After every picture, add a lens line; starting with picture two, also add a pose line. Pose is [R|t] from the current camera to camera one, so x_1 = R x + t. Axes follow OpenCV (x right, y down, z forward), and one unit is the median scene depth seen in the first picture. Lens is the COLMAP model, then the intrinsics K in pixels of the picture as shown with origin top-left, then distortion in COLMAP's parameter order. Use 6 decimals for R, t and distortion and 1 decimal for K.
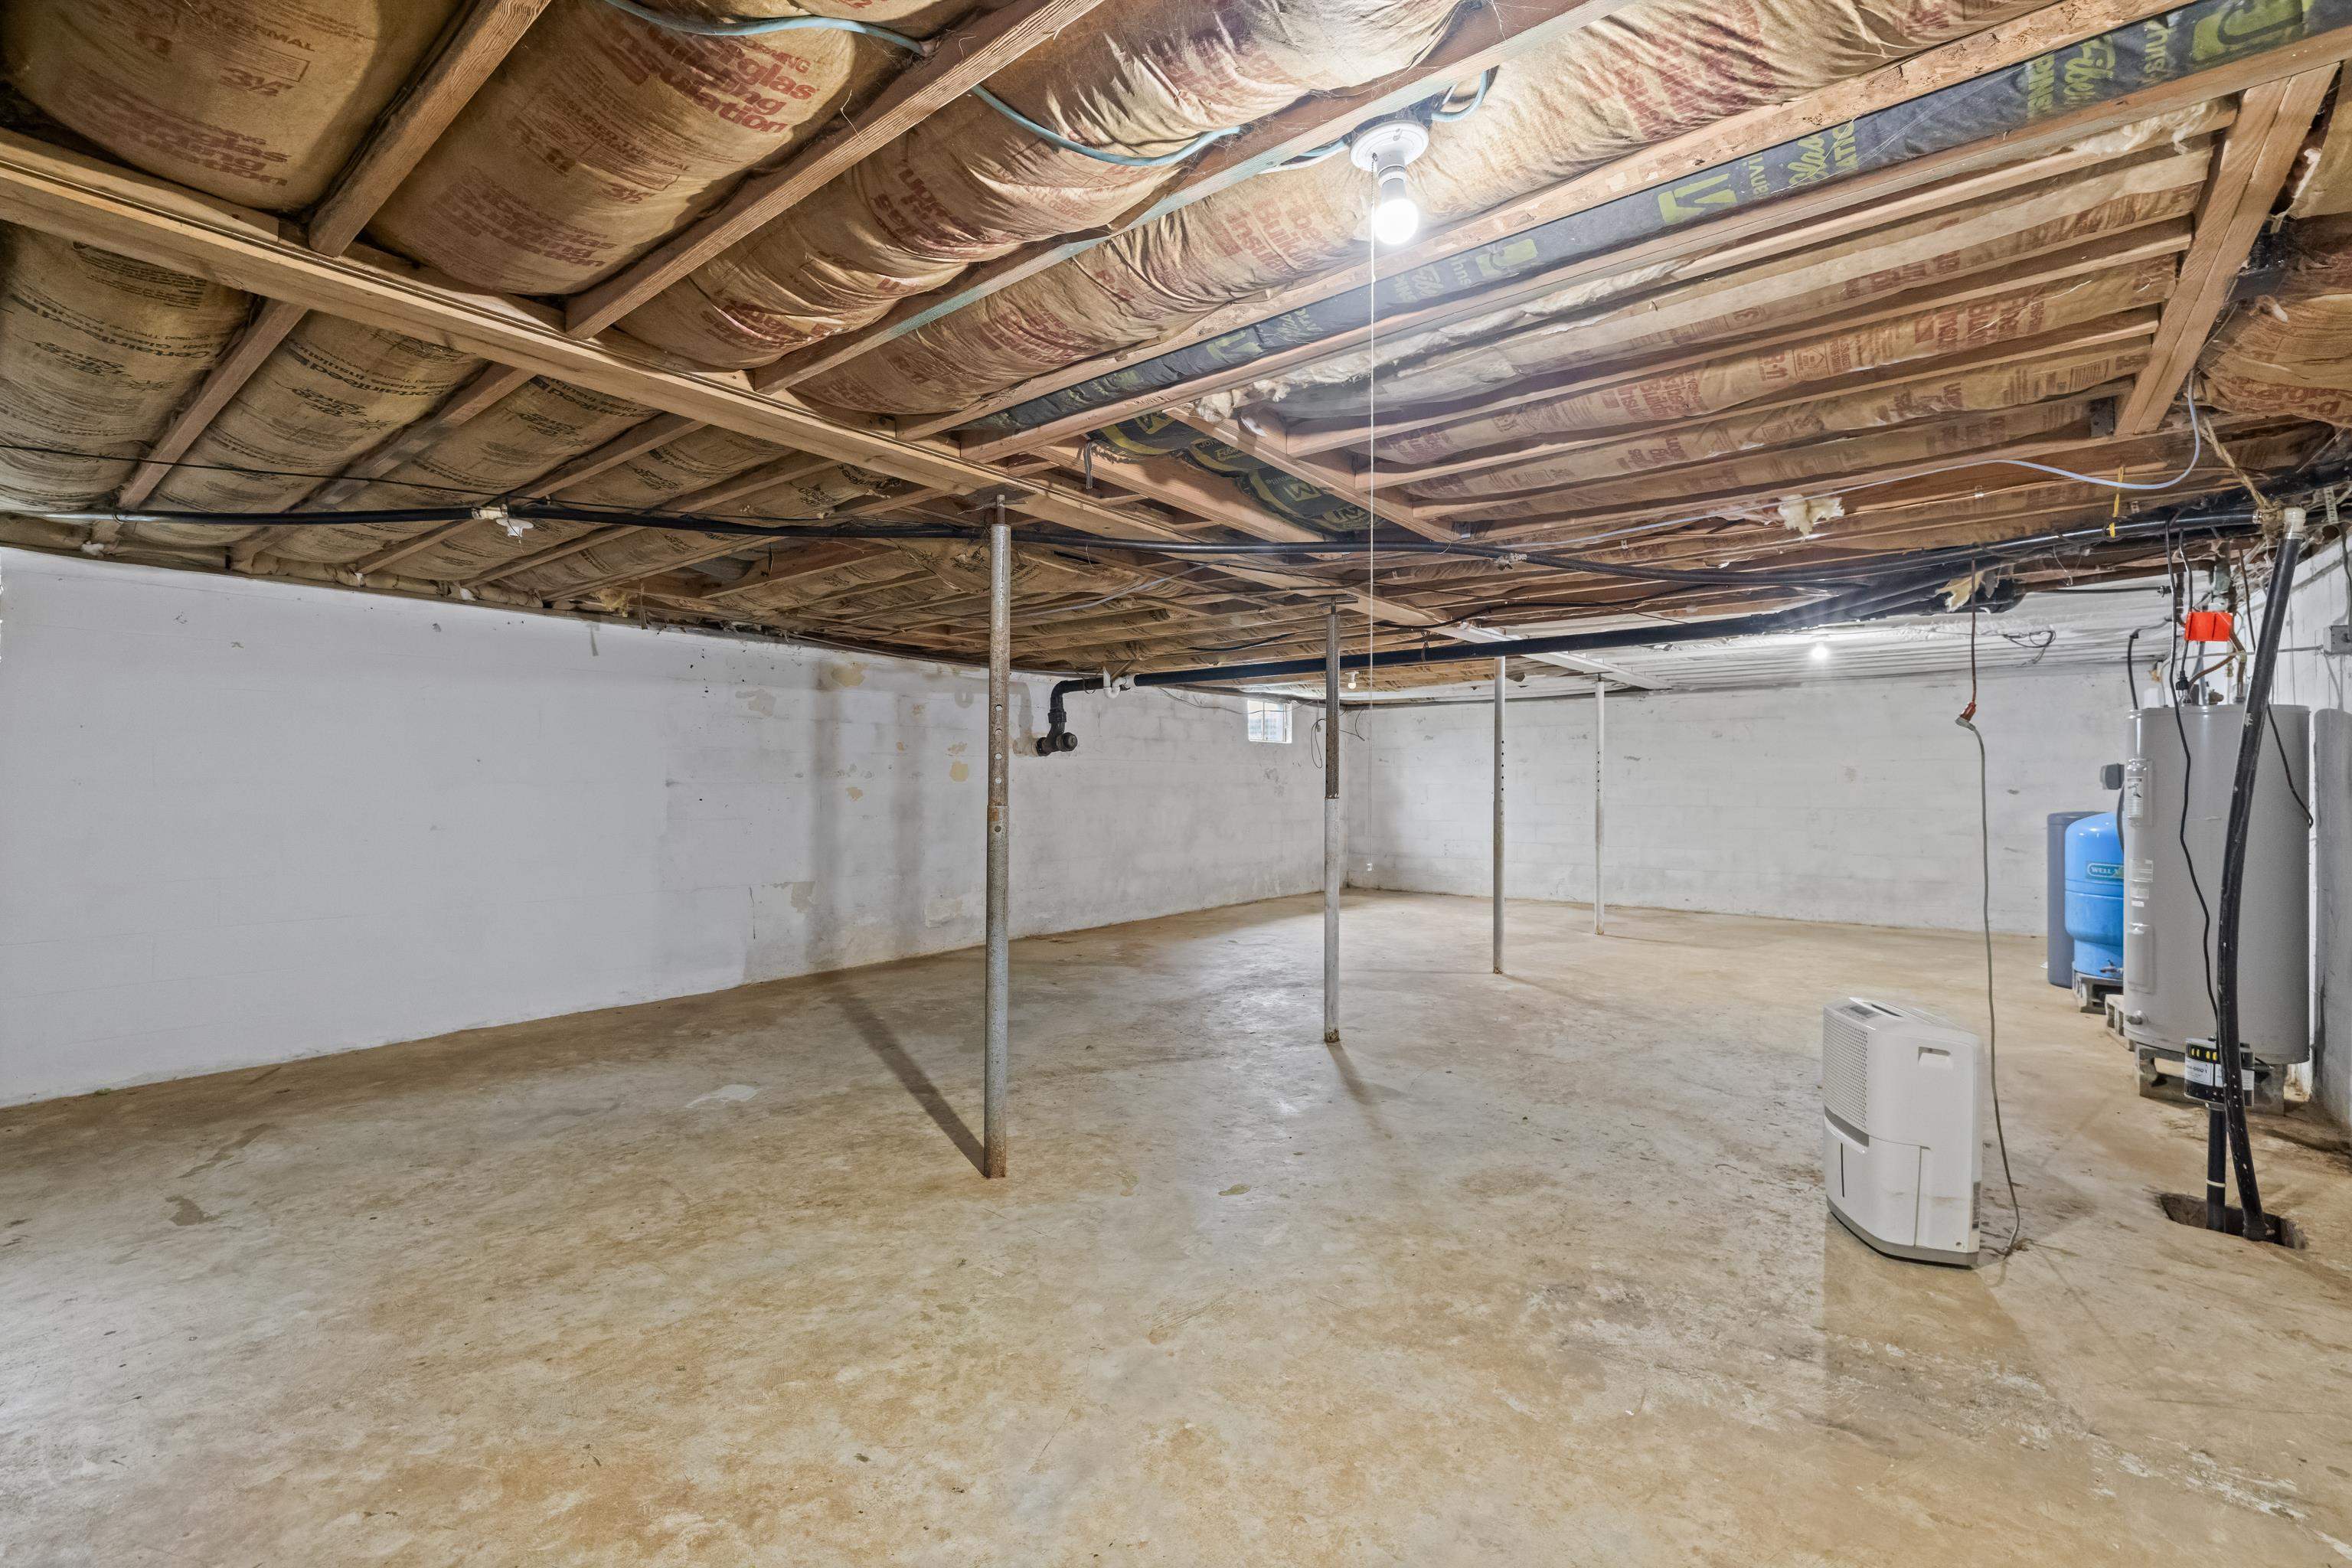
lens RADIAL K [[1007.9, 0, 1175.8], [0, 1007.9, 772.0], [0, 0, 1]] dist [0.001615, 0.000090]
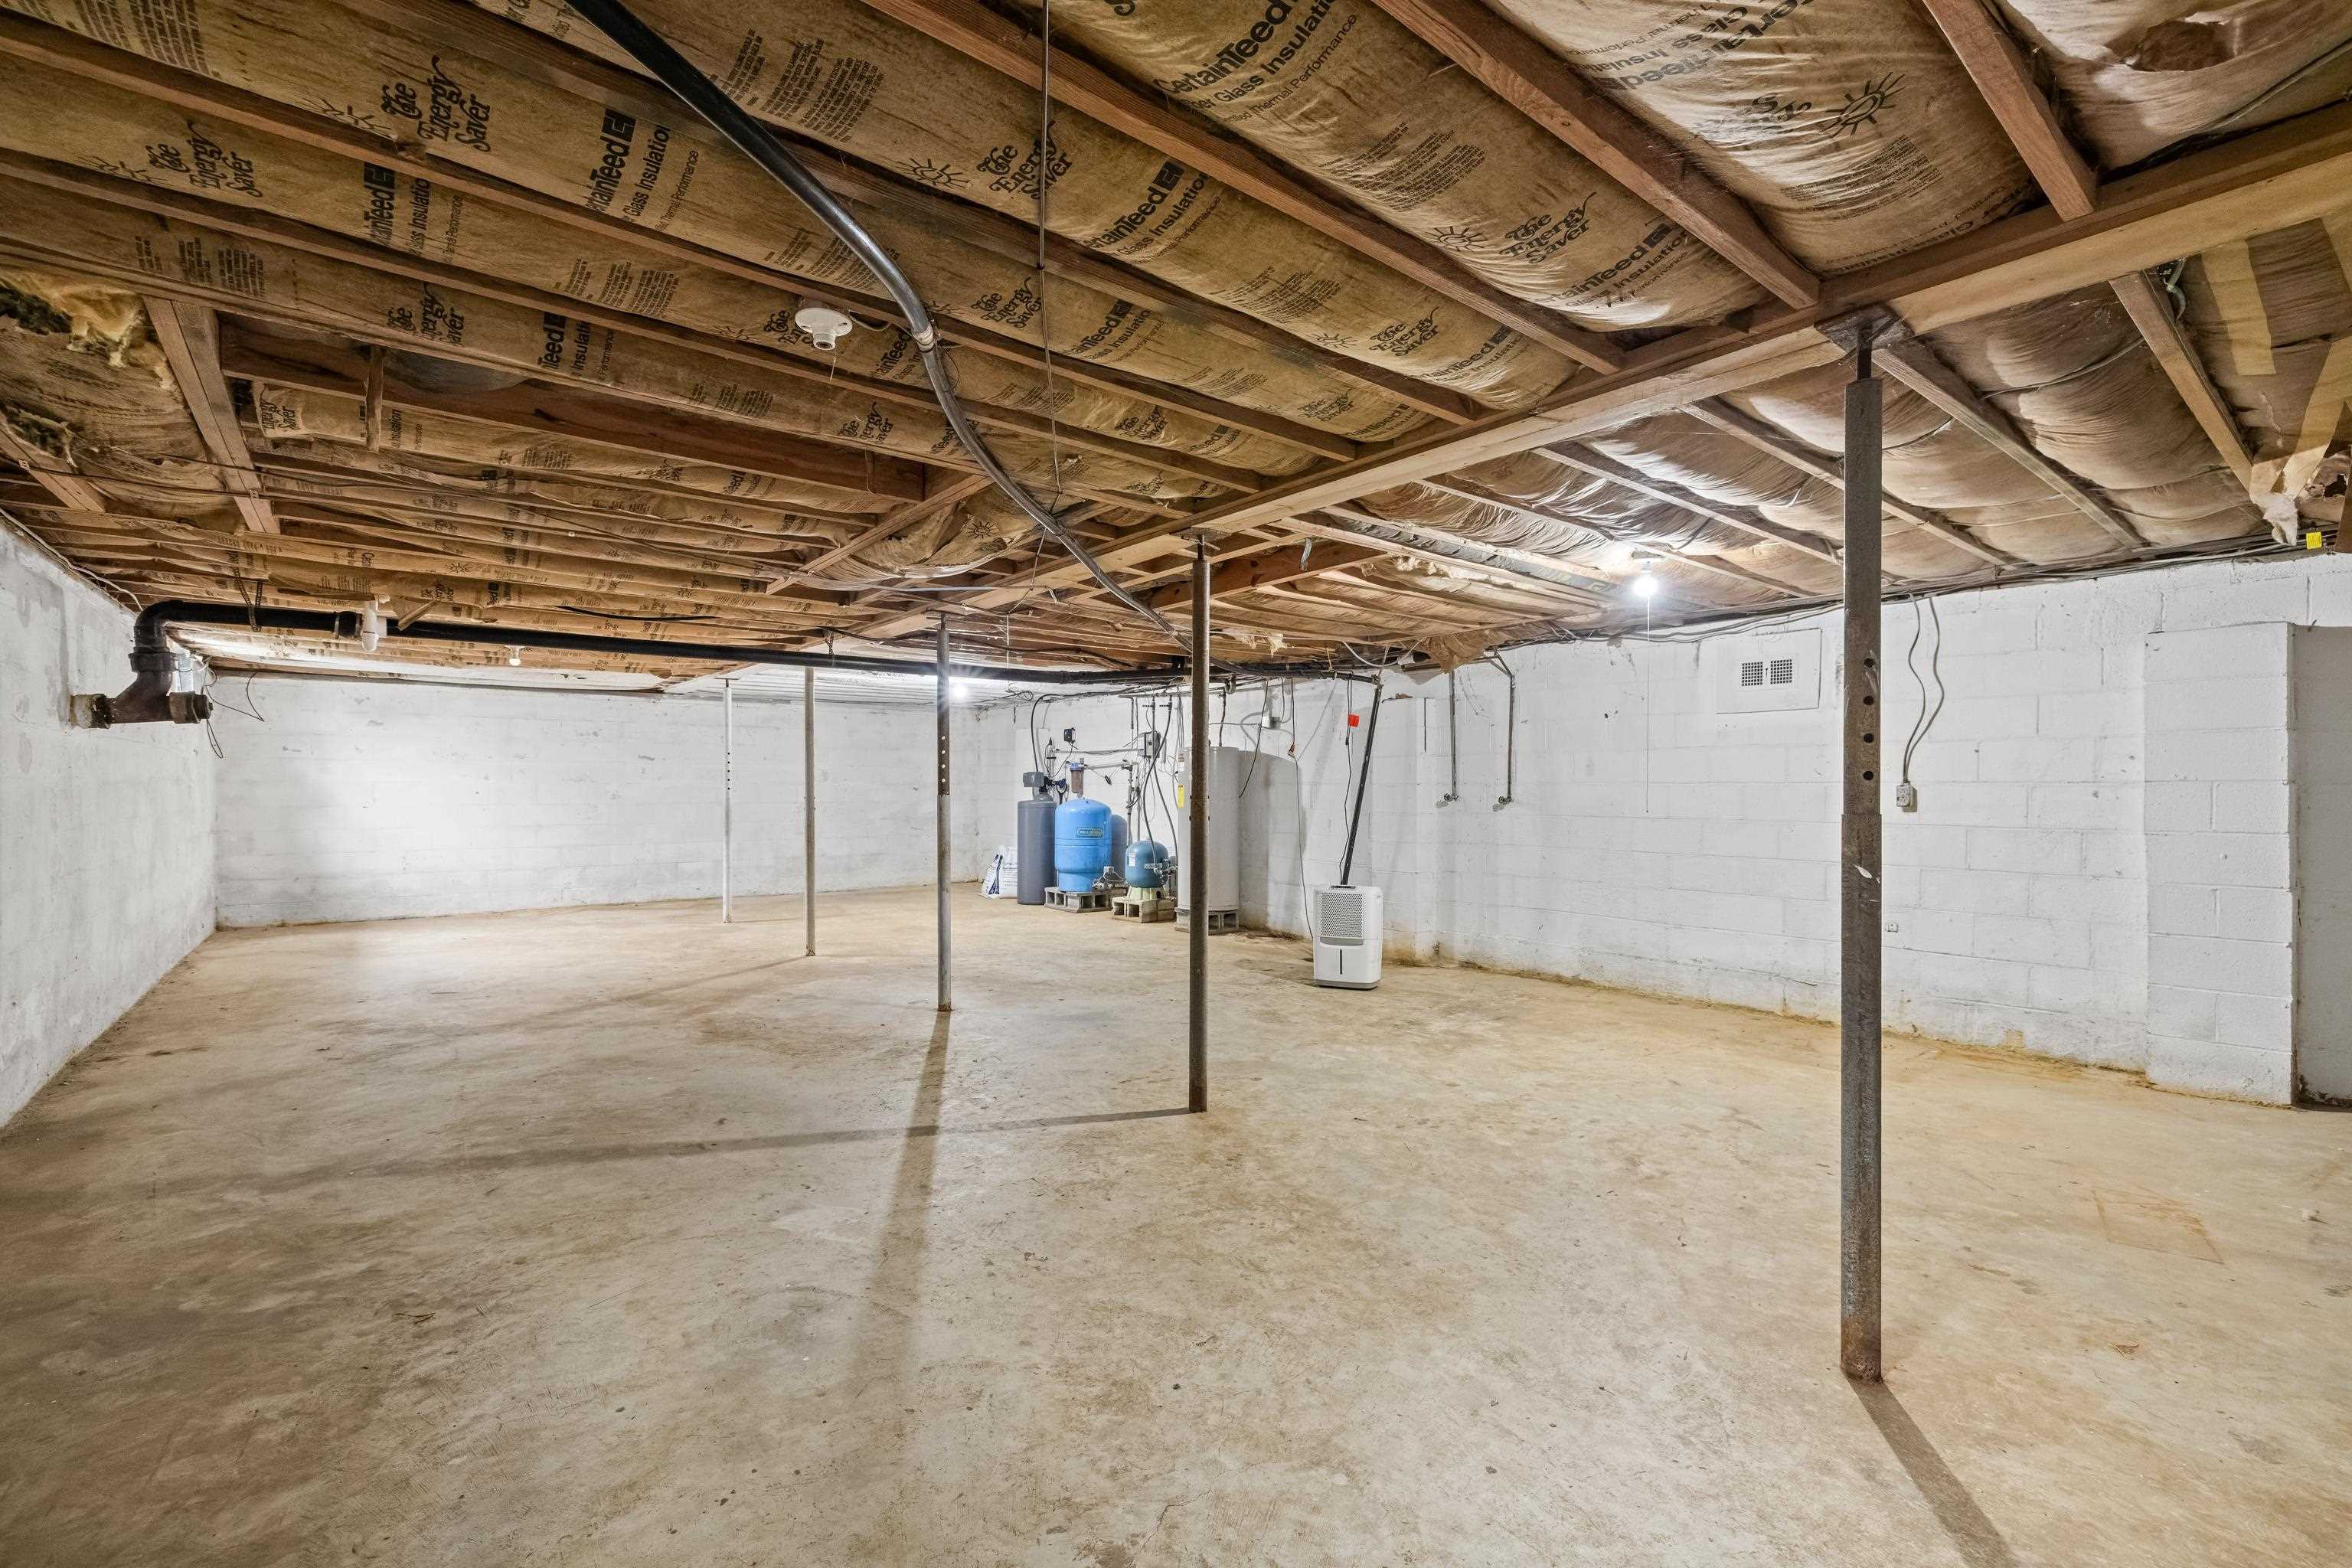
lens RADIAL K [[1007.9, 0, 1175.8], [0, 1007.9, 772.0], [0, 0, 1]] dist [0.001615, 0.000090]
pose [[0.226945, 0.013149, 0.973819, -1.525582], [-0.012919, 0.999862, -0.010490, 0.017432], [-0.973822, -0.010200, 0.227083, 0.862580]]
